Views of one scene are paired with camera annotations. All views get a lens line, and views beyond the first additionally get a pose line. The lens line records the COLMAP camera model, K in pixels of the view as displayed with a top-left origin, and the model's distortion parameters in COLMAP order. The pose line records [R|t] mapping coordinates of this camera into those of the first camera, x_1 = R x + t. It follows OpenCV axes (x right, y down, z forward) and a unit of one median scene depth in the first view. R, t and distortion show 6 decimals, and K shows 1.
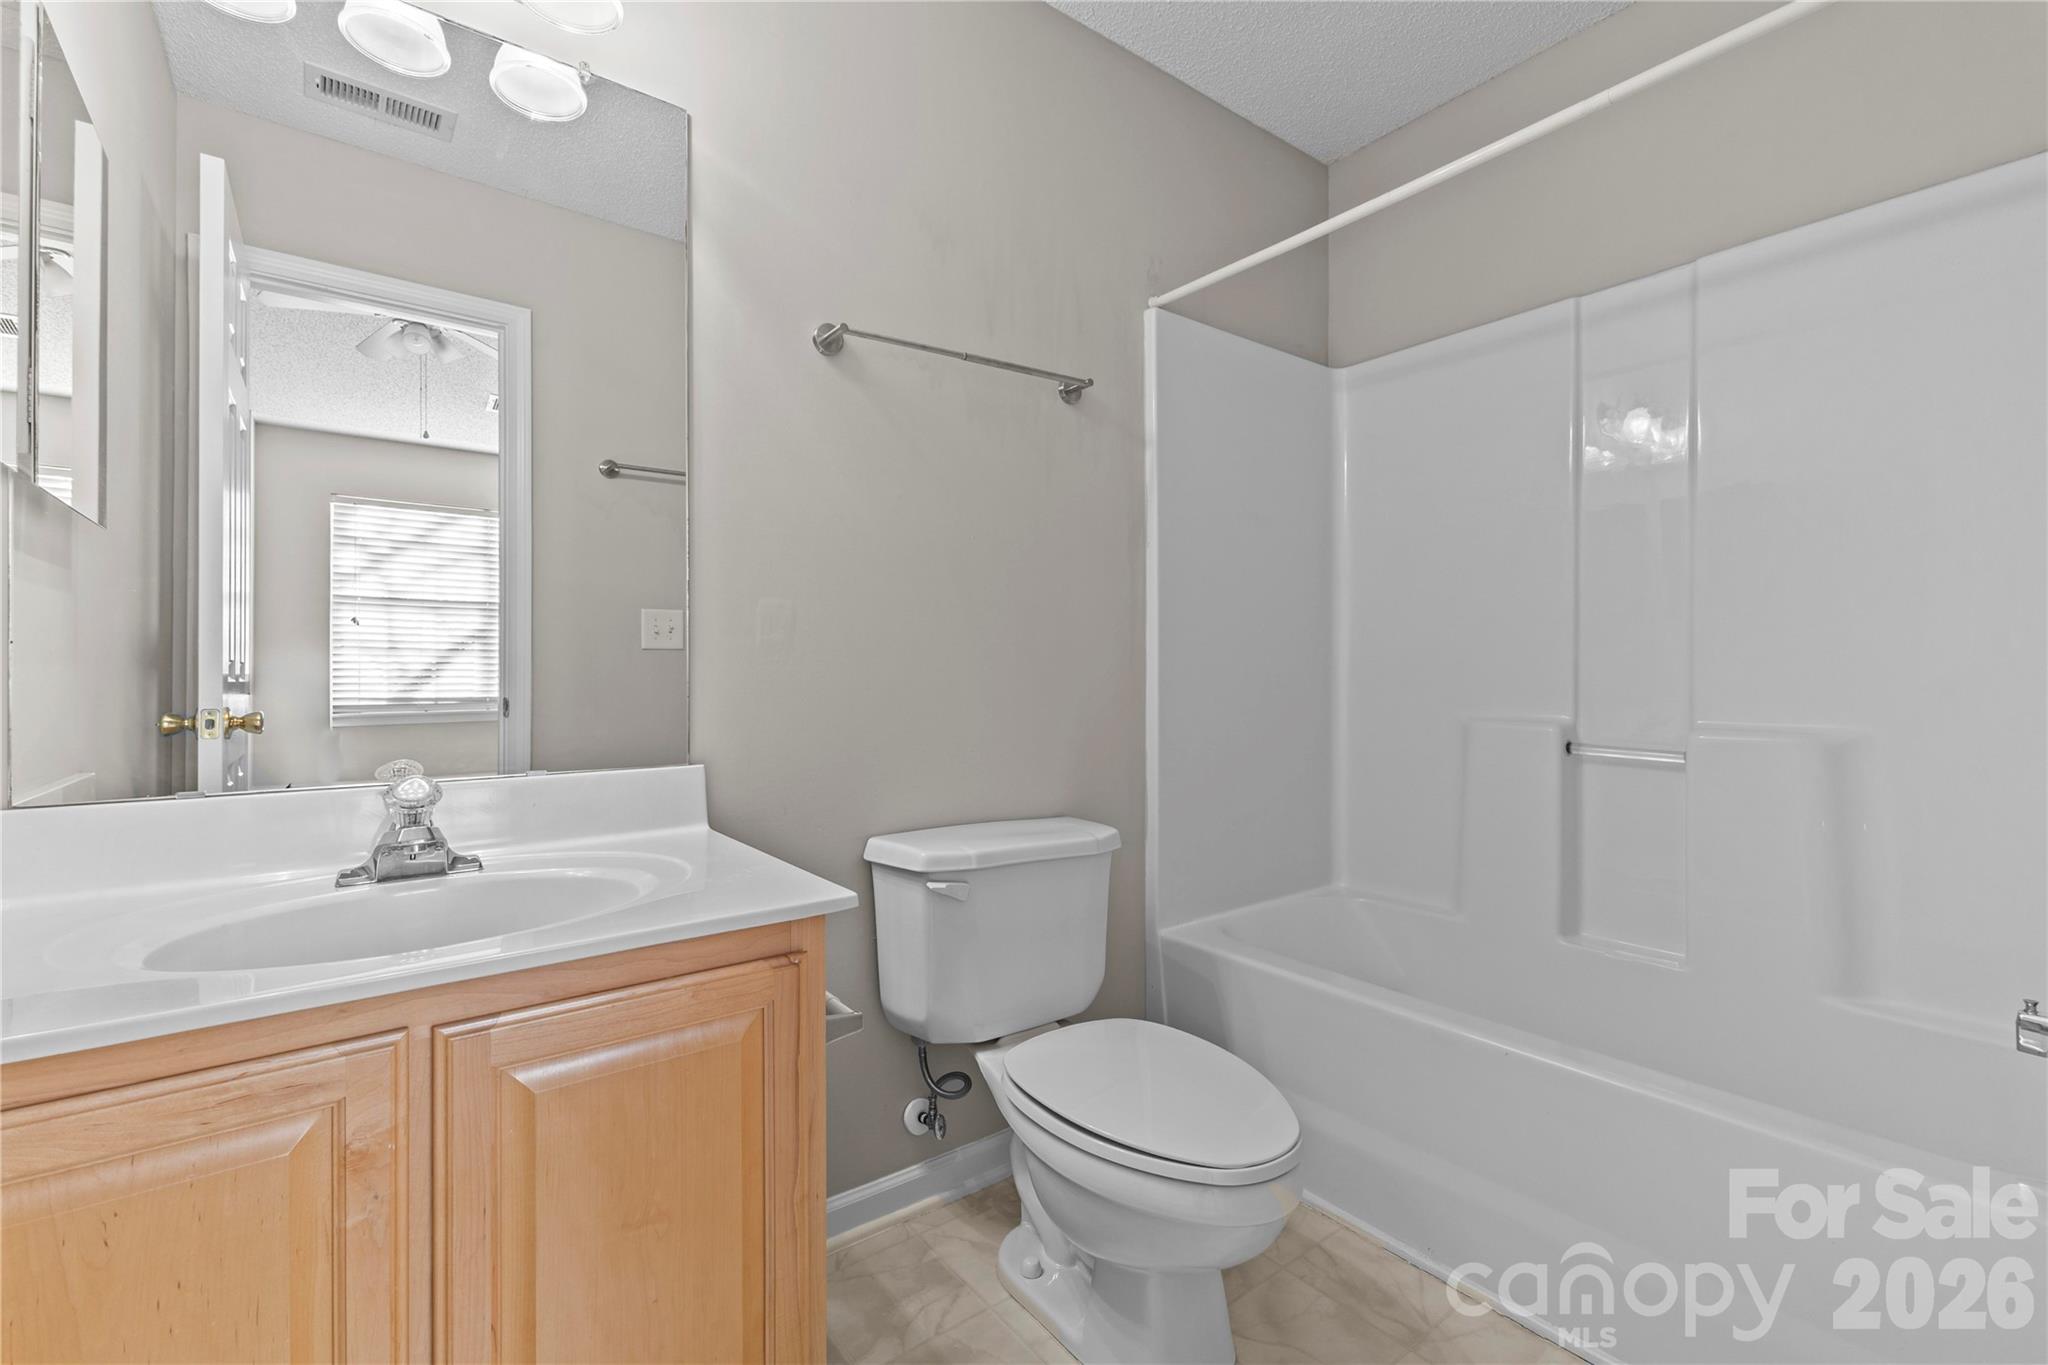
lens RADIAL K [[879.4, 0, 1025.4], [0, 879.4, 675.7], [0, 0, 1]] dist [0.004881, -0.000099]
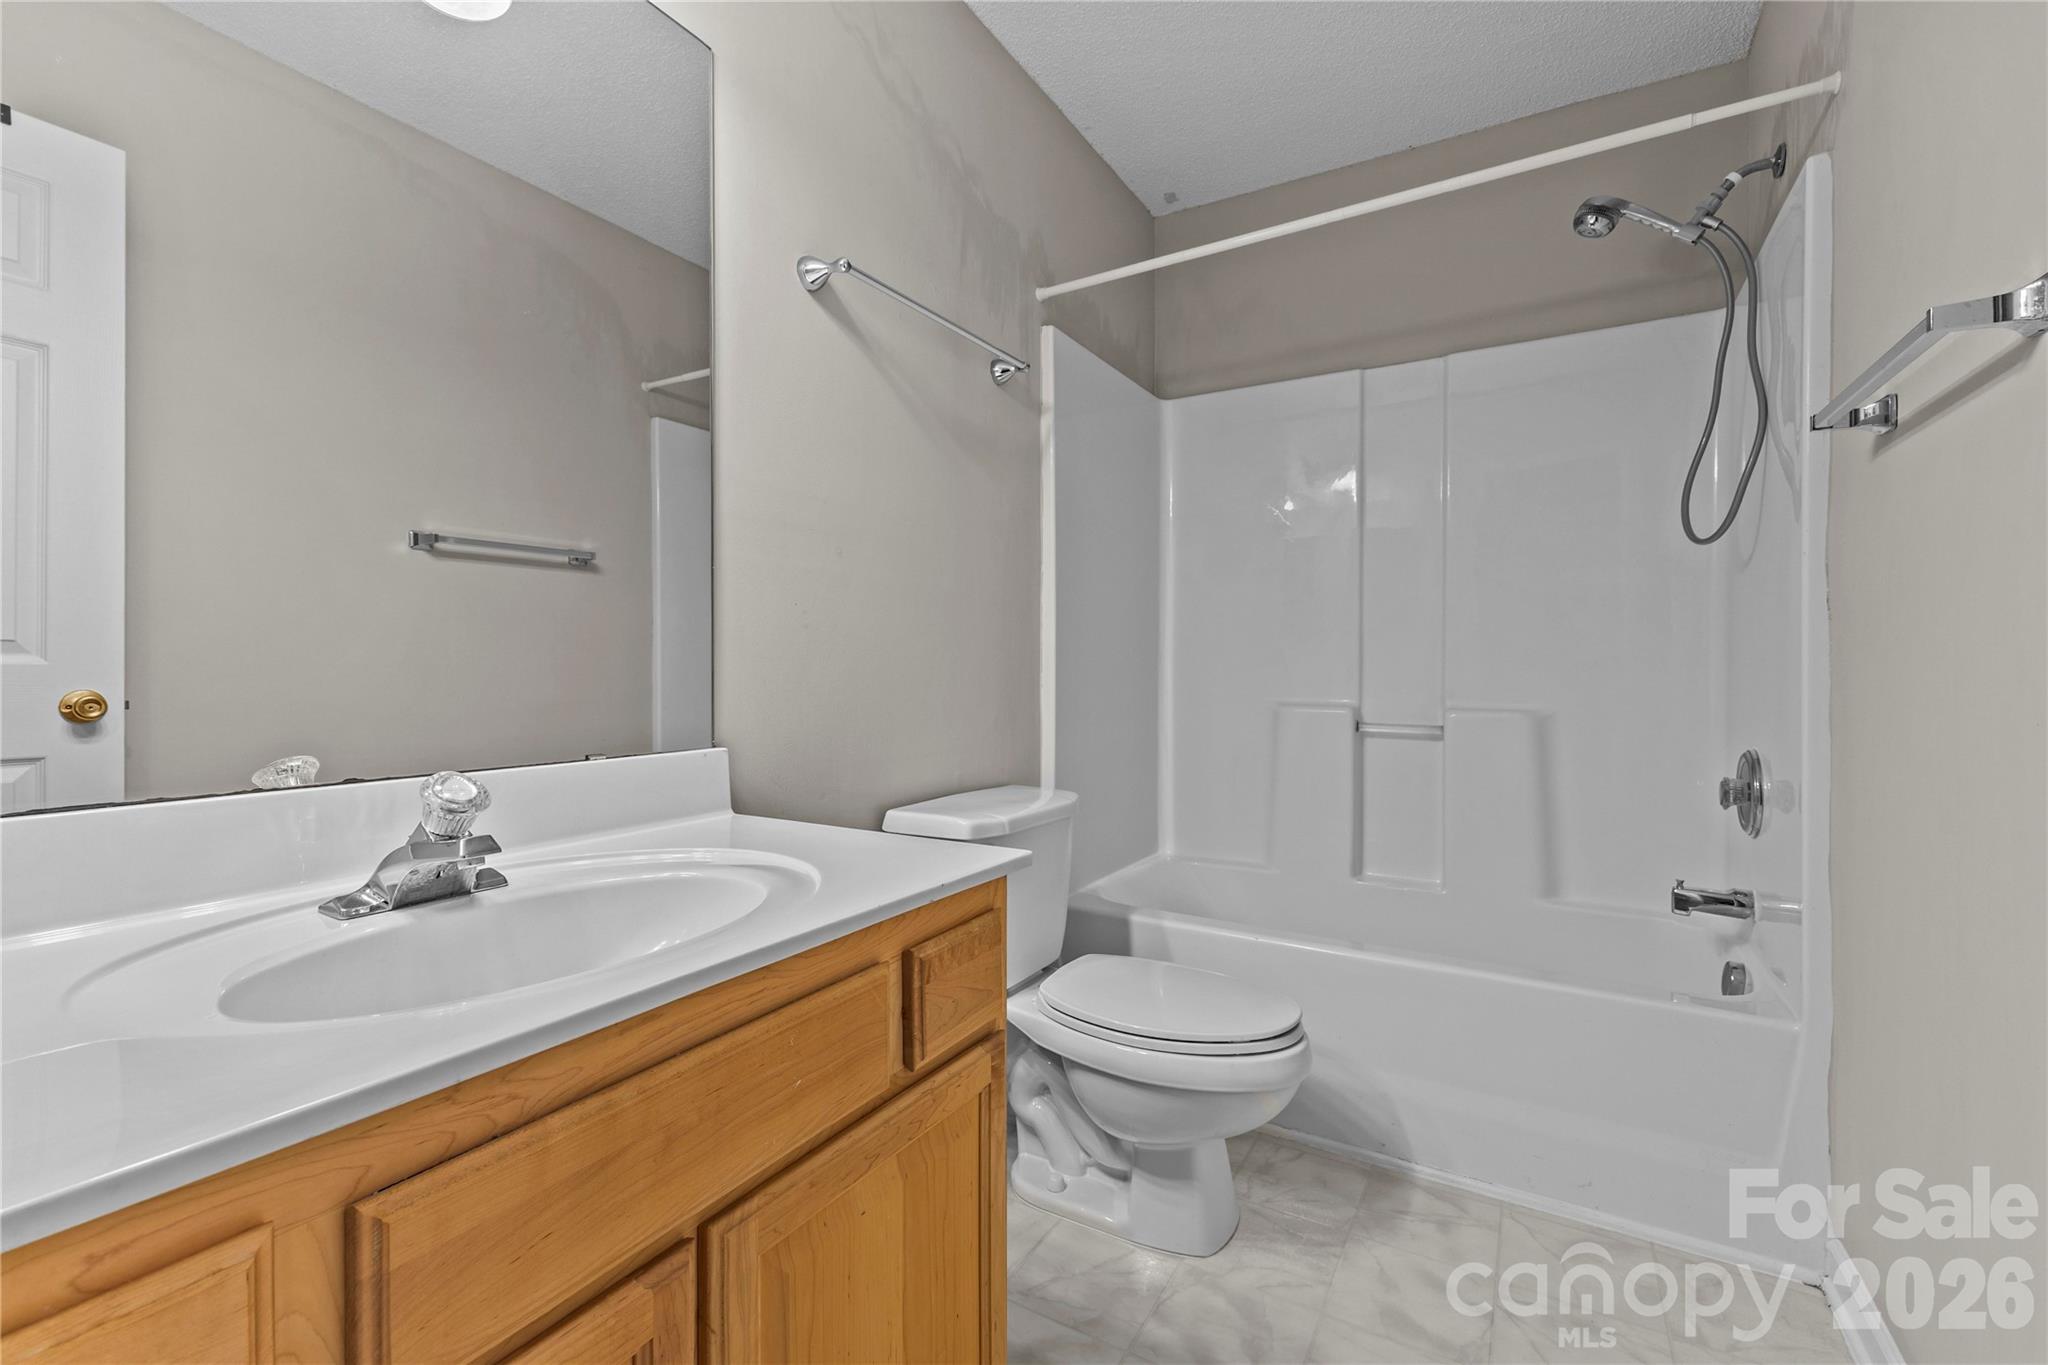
lens RADIAL K [[879.4, 0, 1025.4], [0, 879.4, 675.7], [0, 0, 1]] dist [0.004881, -0.000099]
pose [[0.924637, 0.001746, 0.380845, -0.305606], [-0.002299, 0.999997, 0.000999, 0.009760], [-0.380842, -0.001800, 0.924638, 0.016415]]
